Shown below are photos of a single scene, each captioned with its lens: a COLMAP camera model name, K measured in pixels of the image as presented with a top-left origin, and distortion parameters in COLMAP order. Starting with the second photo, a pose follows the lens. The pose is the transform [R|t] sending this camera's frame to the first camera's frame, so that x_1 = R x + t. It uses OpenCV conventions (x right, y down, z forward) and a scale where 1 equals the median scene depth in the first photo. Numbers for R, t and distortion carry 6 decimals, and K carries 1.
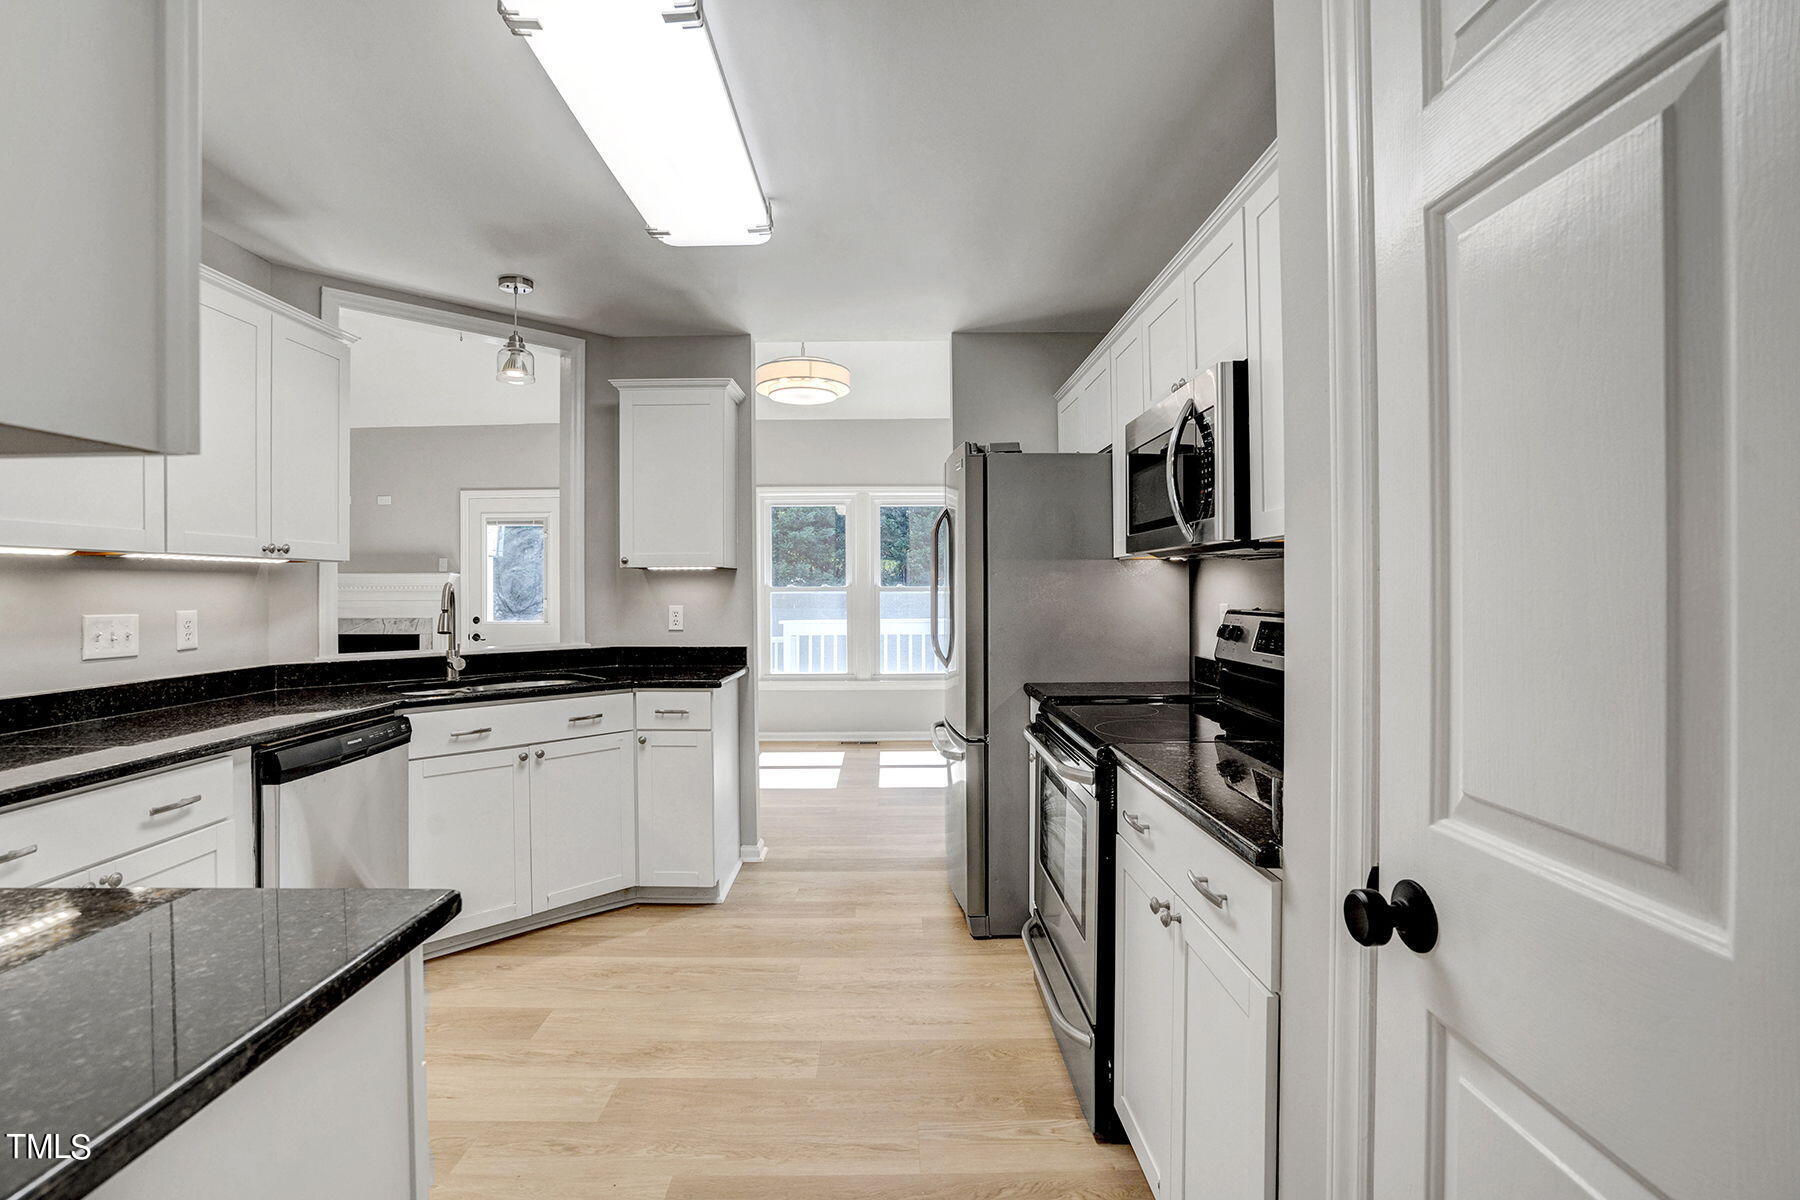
lens RADIAL K [[857.6, 0, 875.7], [0, 857.6, 586.5], [0, 0, 1]] dist [-0.054708, 0.018513]
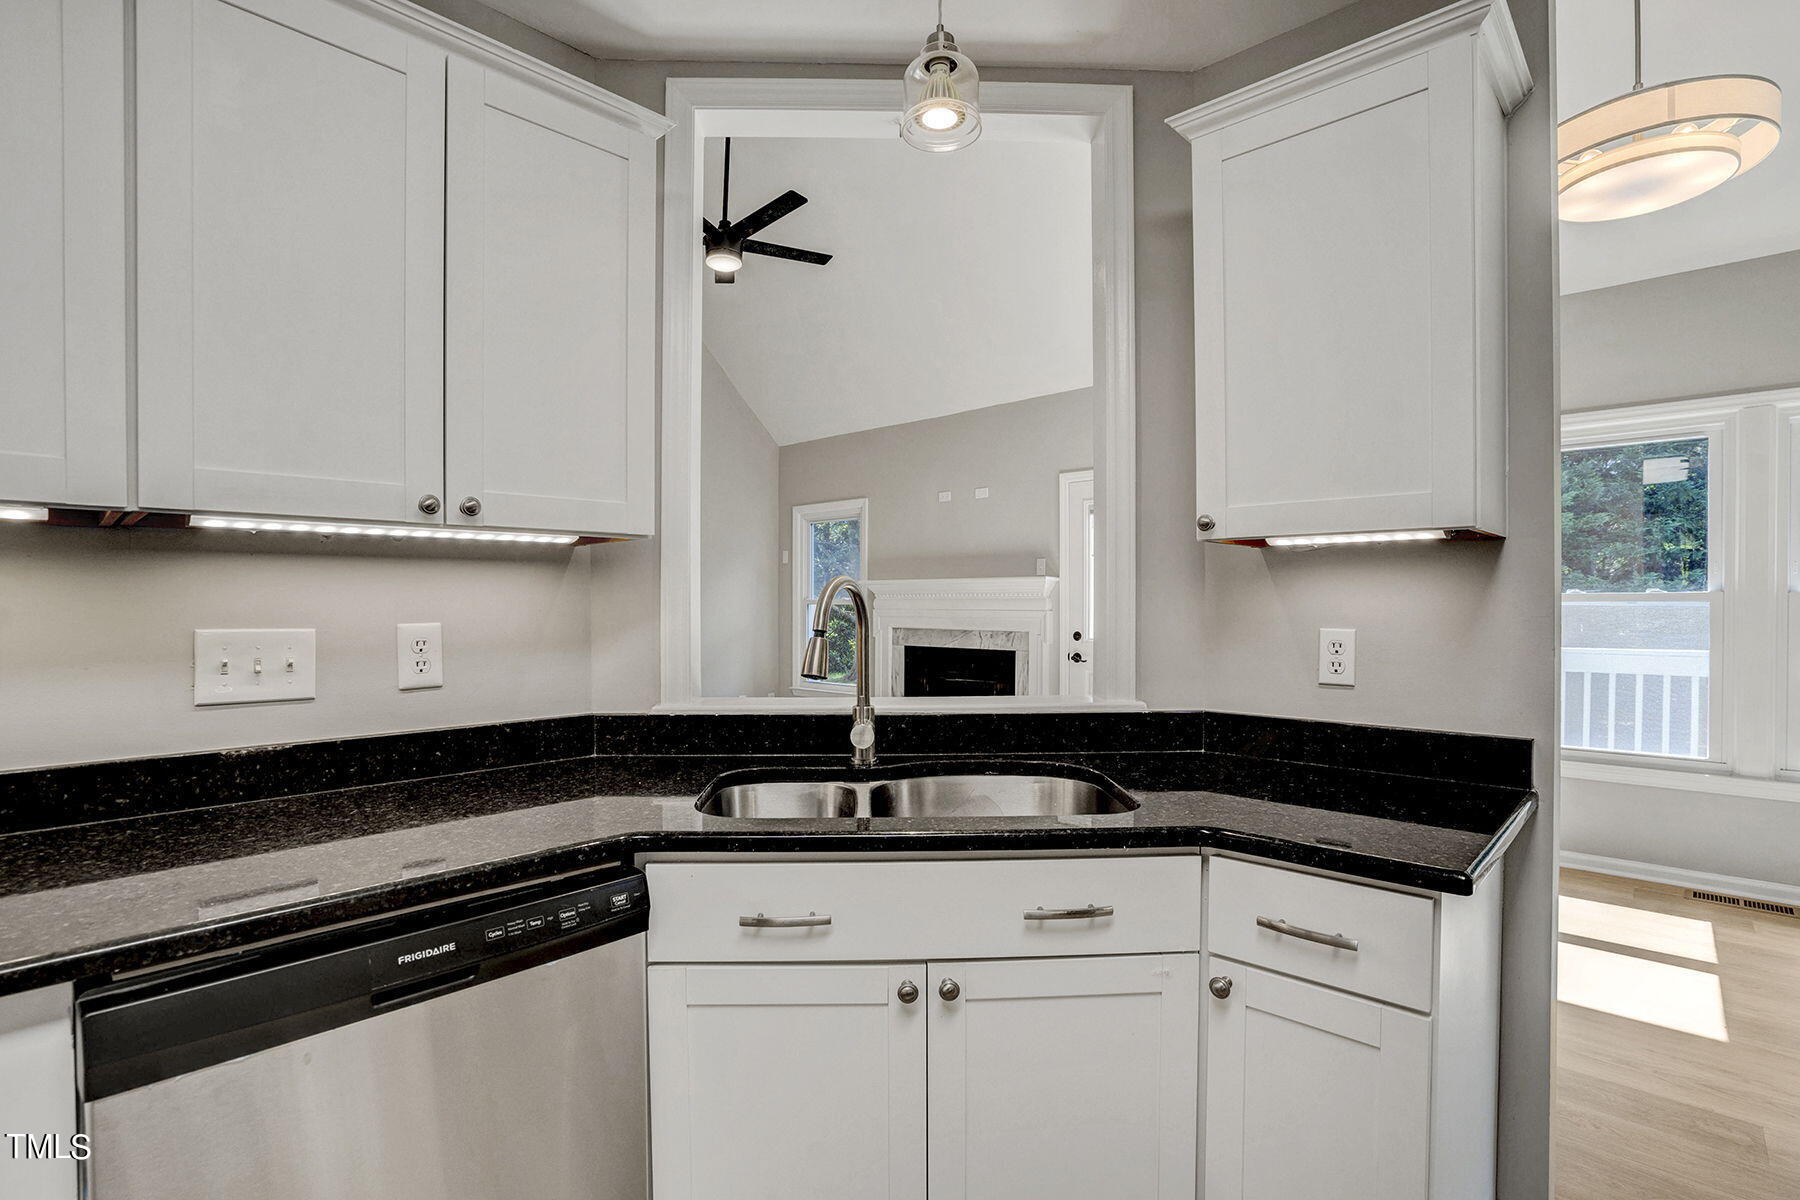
lens RADIAL K [[857.6, 0, 888.5], [0, 857.6, 611.6], [0, 0, 1]] dist [-0.054708, 0.018513]
pose [[0.738379, 0.012352, -0.674273, -0.138835], [-0.001112, 0.999853, 0.017099, 0.007879], [0.674385, -0.011876, 0.738284, 0.658792]]
